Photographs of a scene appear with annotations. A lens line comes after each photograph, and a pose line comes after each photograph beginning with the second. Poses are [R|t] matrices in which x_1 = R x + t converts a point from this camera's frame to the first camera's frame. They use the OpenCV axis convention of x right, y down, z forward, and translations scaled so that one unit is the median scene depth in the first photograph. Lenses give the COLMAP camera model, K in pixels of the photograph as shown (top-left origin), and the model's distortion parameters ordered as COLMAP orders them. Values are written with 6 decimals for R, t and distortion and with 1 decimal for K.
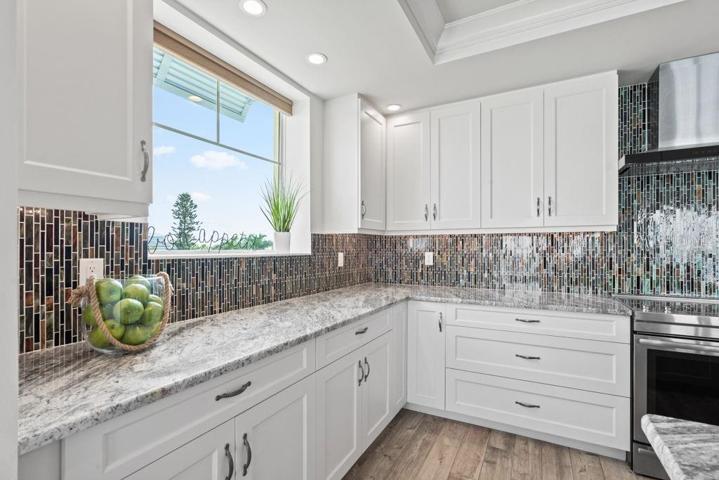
lens RADIAL K [[346.6, 0, 357.9], [0, 346.6, 244.6], [0, 0, 1]] dist [0.000981, -0.000291]
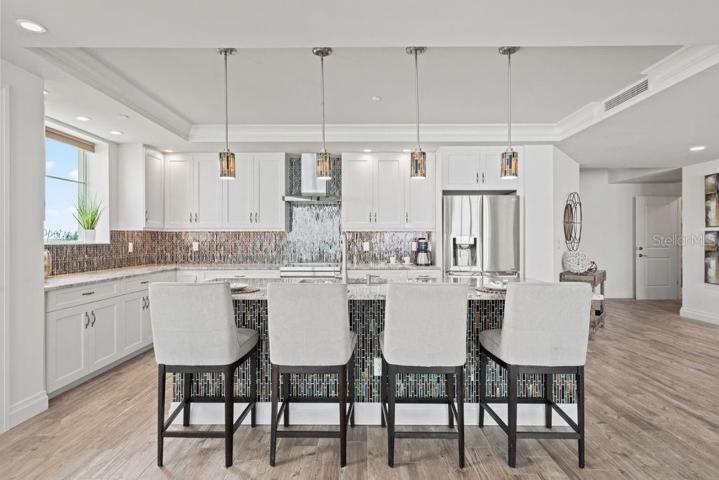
lens RADIAL K [[429.5, 0, 360.3], [0, 429.5, 240.7], [0, 0, 1]] dist [0.026389, 0.000746]
pose [[0.897865, -0.001288, 0.440268, 0.020202], [-0.003914, 0.999933, 0.010907, -0.010677], [-0.440253, -0.011516, 0.897800, -1.211412]]
